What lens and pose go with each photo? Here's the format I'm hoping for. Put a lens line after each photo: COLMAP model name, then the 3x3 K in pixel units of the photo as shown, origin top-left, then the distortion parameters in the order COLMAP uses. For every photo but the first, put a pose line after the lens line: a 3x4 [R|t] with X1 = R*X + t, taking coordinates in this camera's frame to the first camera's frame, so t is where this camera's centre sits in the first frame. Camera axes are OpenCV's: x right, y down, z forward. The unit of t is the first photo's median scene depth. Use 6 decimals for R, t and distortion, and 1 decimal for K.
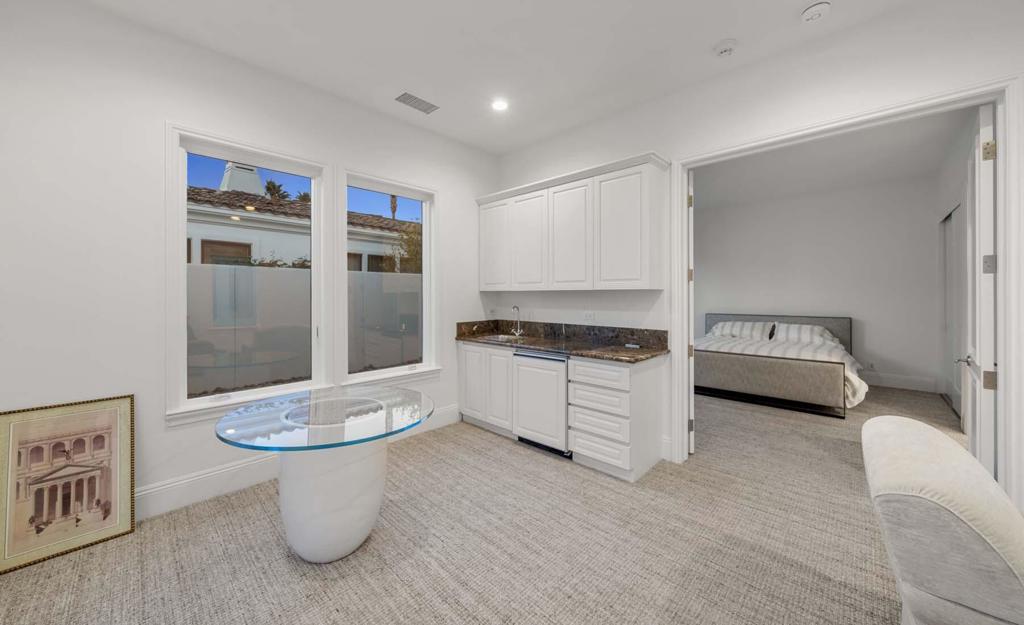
lens RADIAL K [[377.1, 0, 498.5], [0, 377.1, 290.5], [0, 0, 1]] dist [-0.002173, 0.000730]
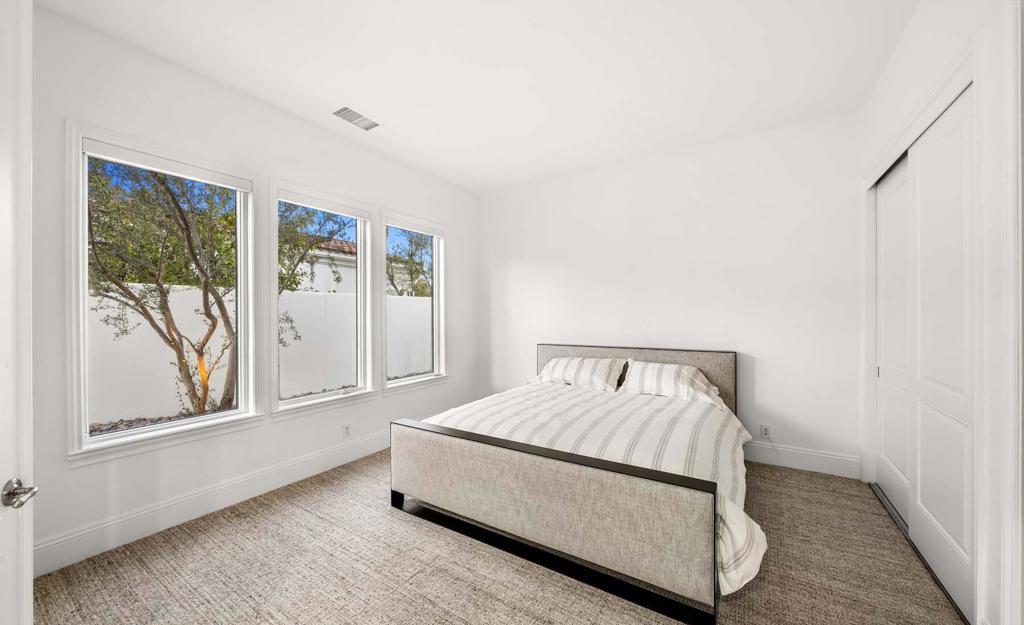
lens RADIAL K [[361.9, 0, 511.7], [0, 361.9, 317.5], [0, 0, 1]] dist [-0.001768, -0.000084]
pose [[0.982458, -0.009134, 0.186261, 0.478835], [0.005648, 0.999799, 0.019242, 0.006116], [-0.186400, -0.017853, 0.982312, 0.502732]]
